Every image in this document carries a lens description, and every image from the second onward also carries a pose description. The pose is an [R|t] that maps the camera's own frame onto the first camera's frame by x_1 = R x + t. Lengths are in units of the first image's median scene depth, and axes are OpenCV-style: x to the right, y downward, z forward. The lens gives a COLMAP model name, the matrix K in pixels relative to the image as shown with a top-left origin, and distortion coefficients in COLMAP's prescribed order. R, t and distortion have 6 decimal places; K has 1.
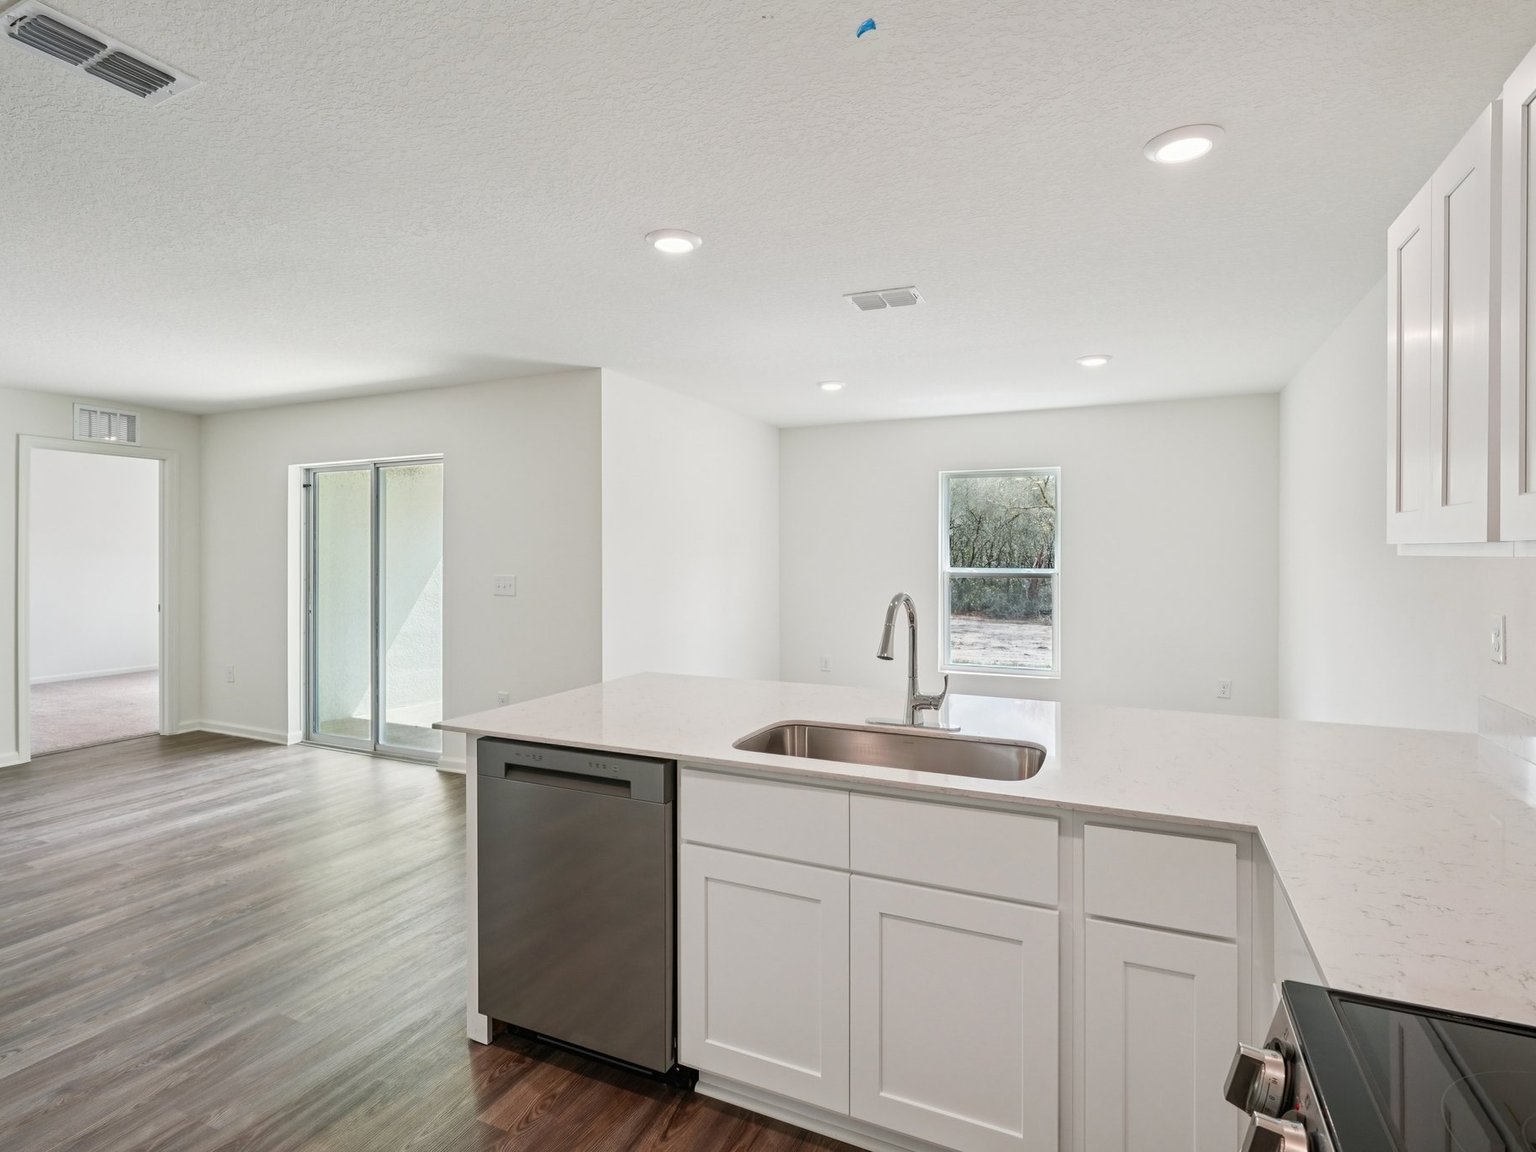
lens RADIAL K [[795.4, 0, 771.3], [0, 795.4, 559.8], [0, 0, 1]] dist [-0.004127, 0.000792]
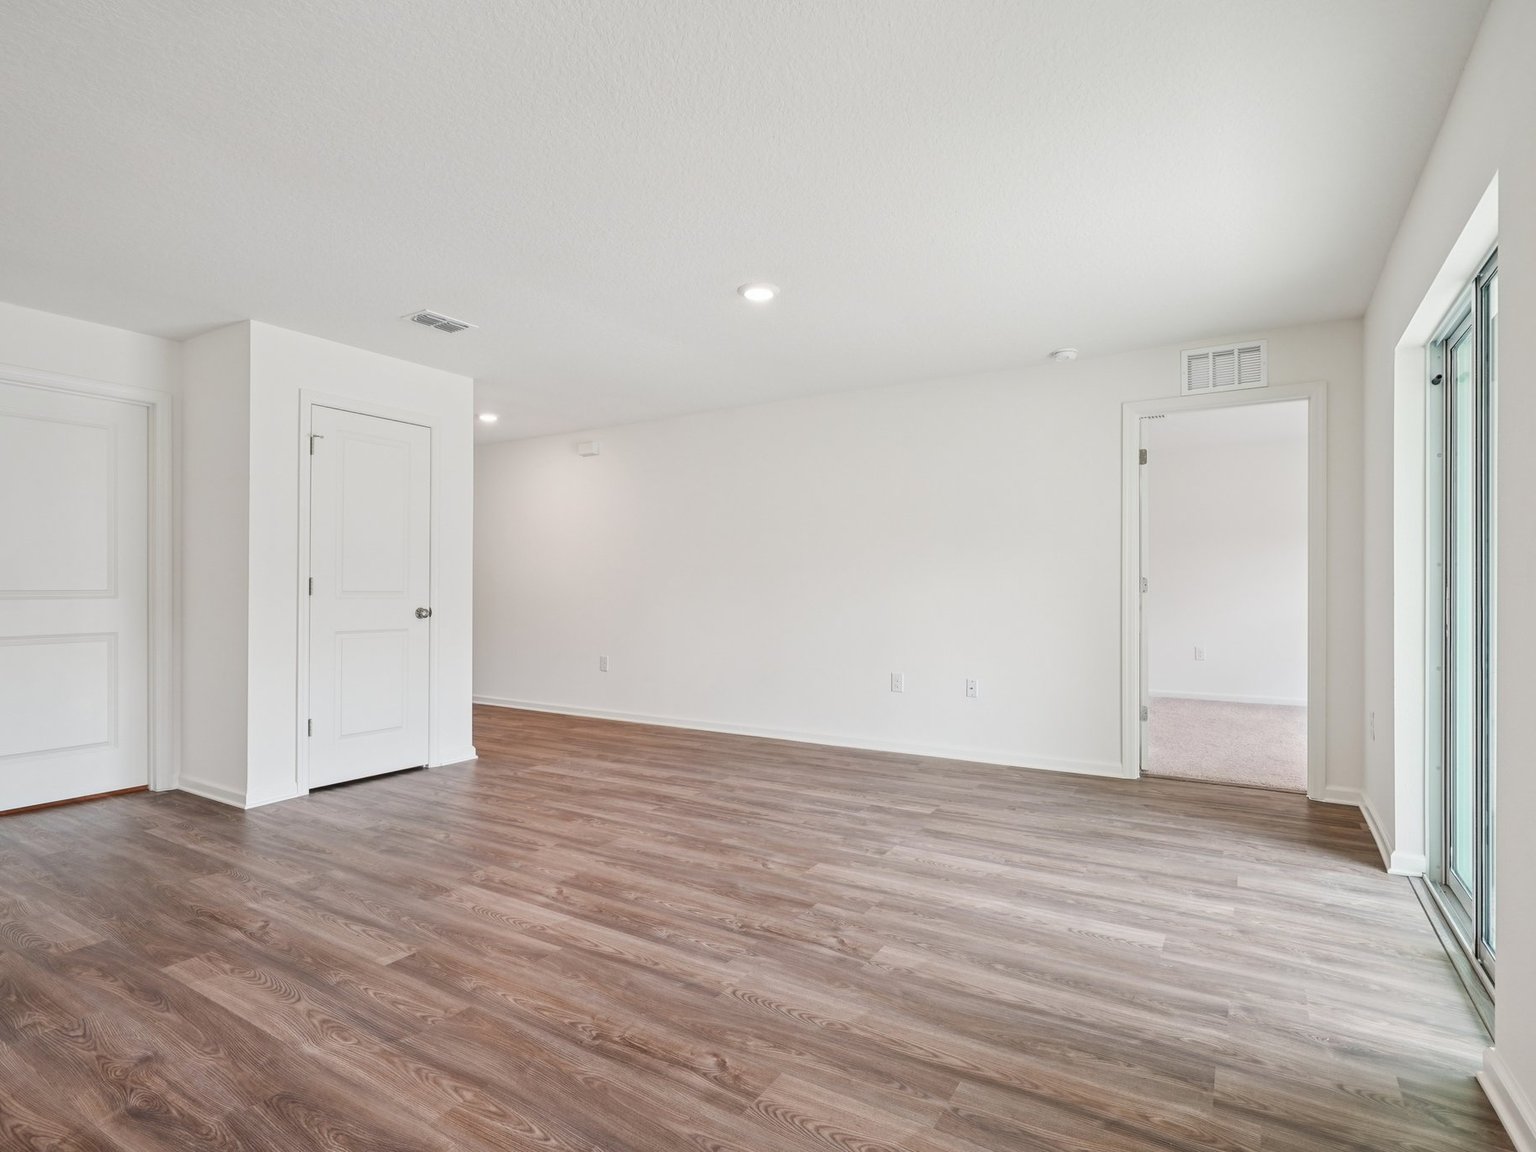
lens RADIAL K [[783.2, 0, 764.0], [0, 783.2, 584.1], [0, 0, 1]] dist [-0.004517, 0.001145]
pose [[-0.123791, -0.006841, -0.992285, -0.067505], [-0.008608, 0.999946, -0.005820, 0.091467], [0.992271, 0.007821, -0.123843, 1.291884]]
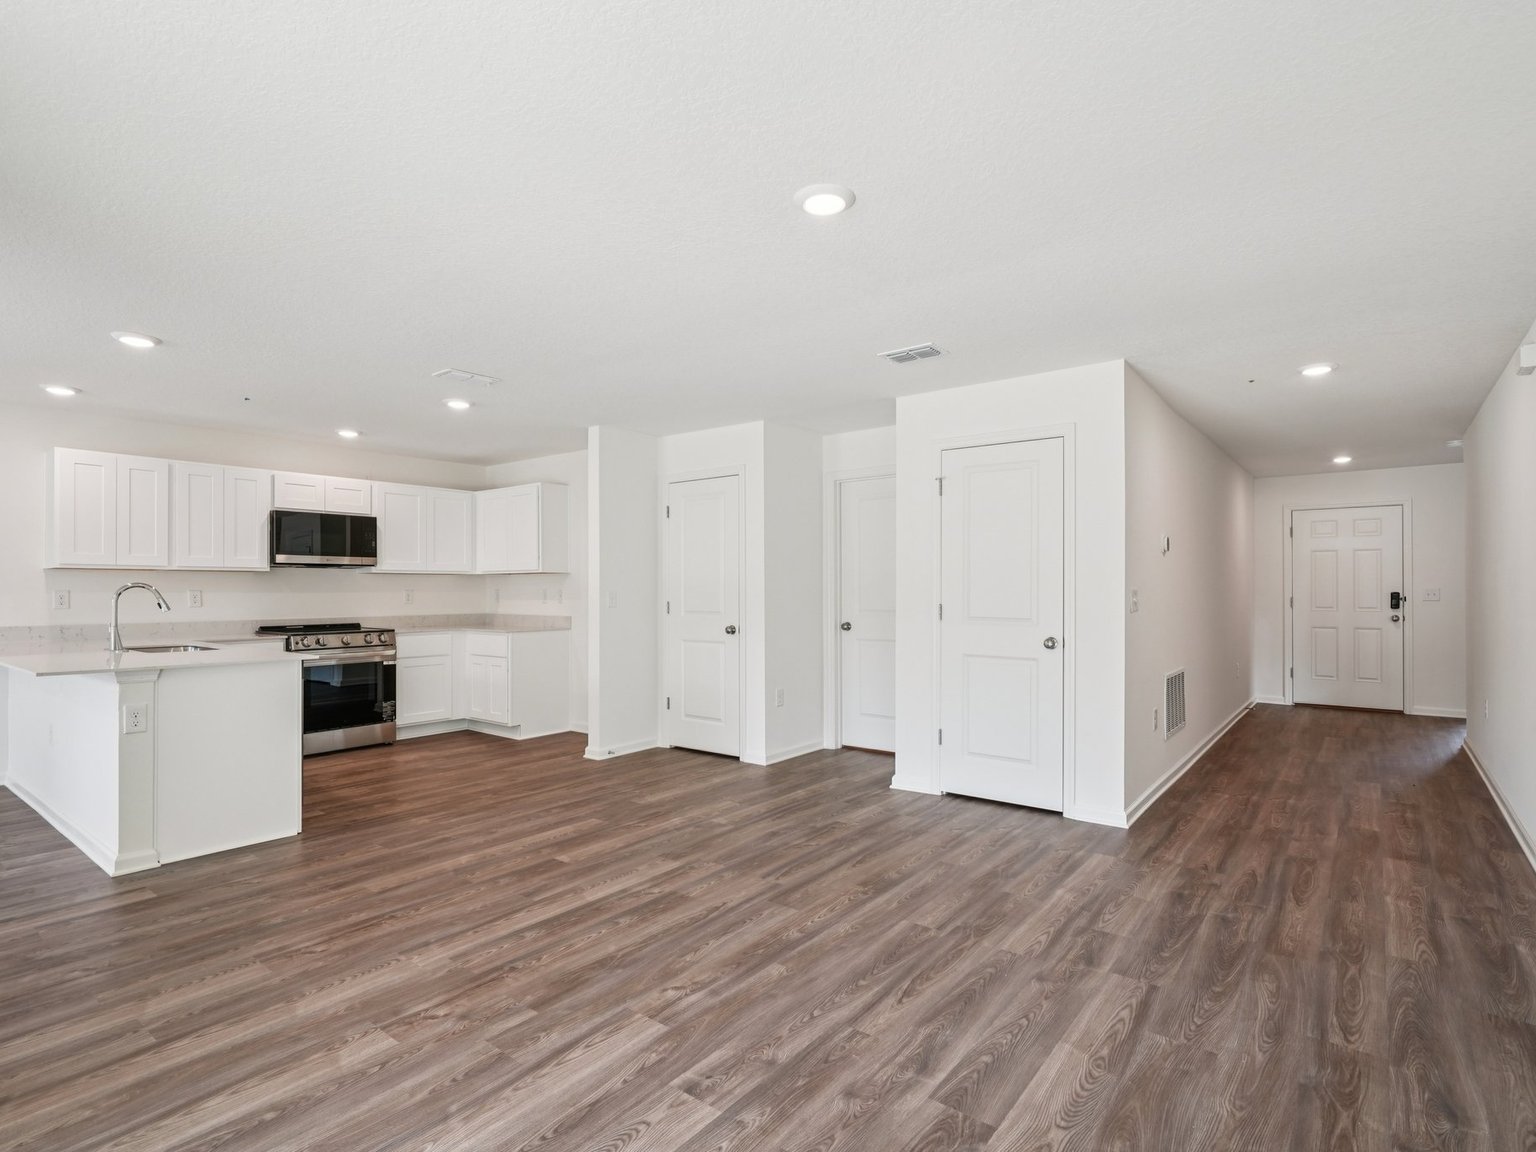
lens RADIAL K [[783.2, 0, 764.0], [0, 783.2, 584.1], [0, 0, 1]] dist [-0.004517, 0.001145]
pose [[-0.973038, 0.001364, 0.230641, -1.434578], [0.001345, 0.999999, -0.000240, 0.035835], [-0.230641, 0.000077, -0.973039, 1.966669]]
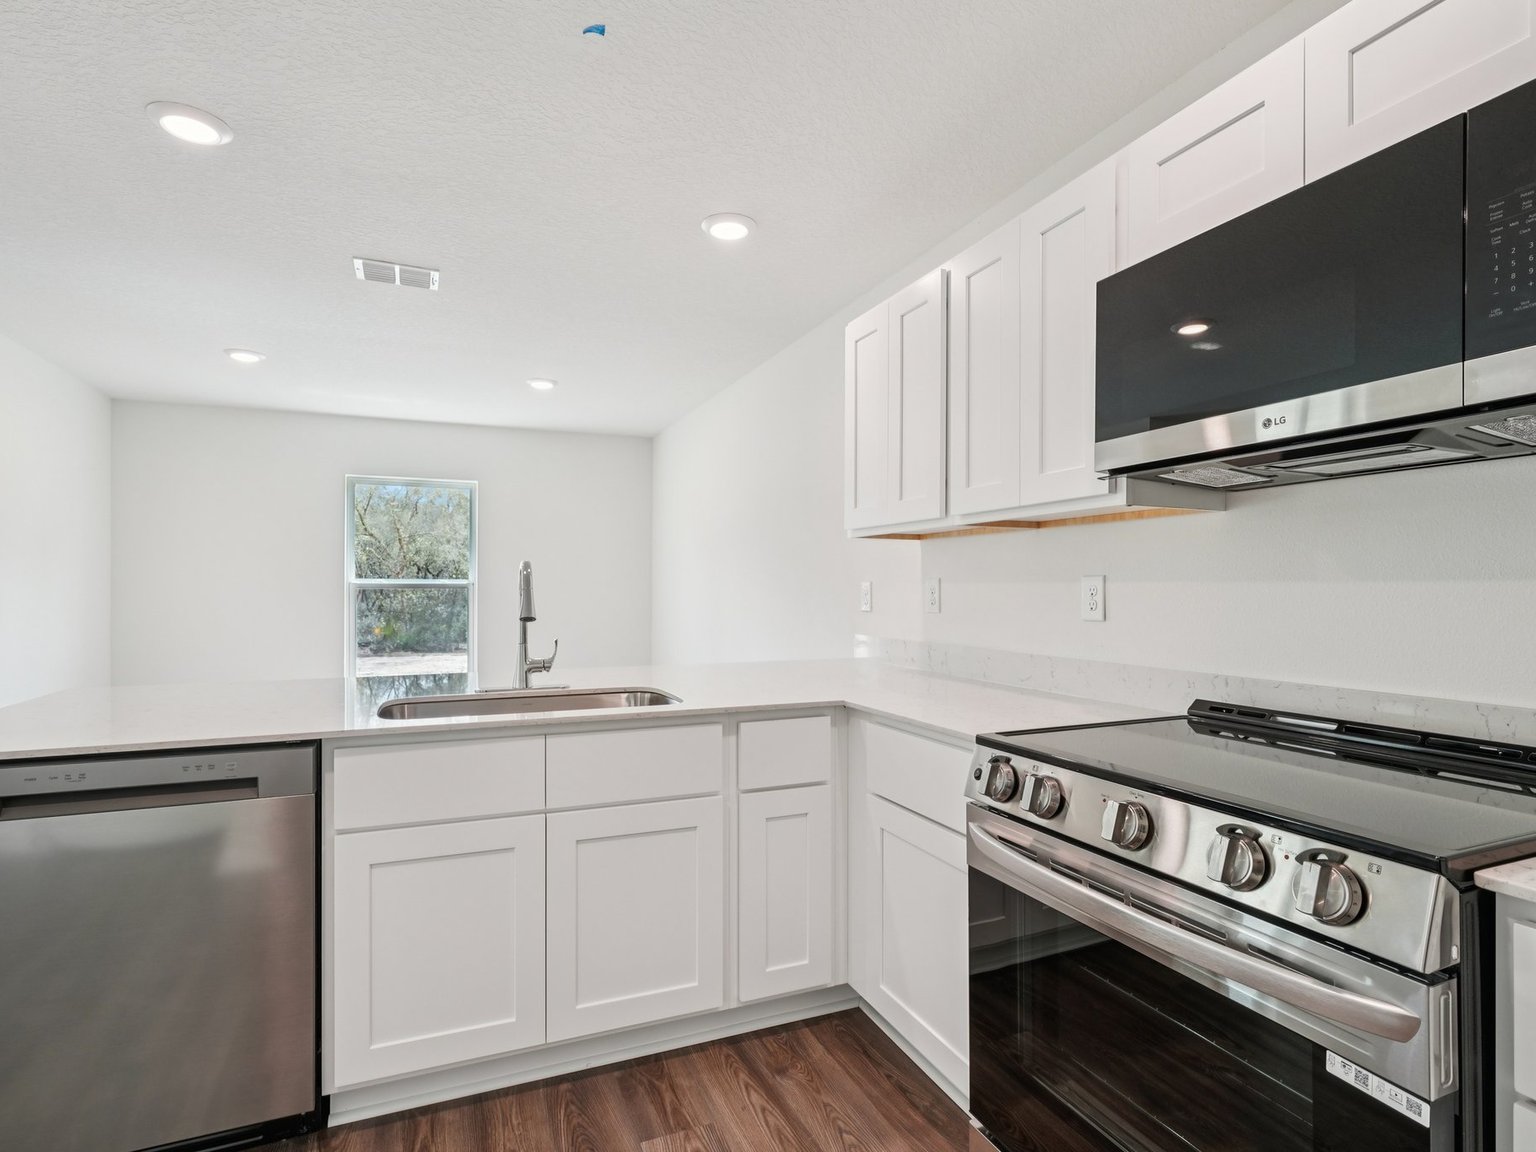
lens RADIAL K [[786.1, 0, 766.7], [0, 786.1, 592.1], [0, 0, 1]] dist [0.000226, 0.001141]
pose [[0.678468, -0.005061, 0.734612, -0.286997], [0.006892, 0.999976, 0.000524, 0.062910], [-0.734597, 0.004707, 0.678487, 0.044899]]
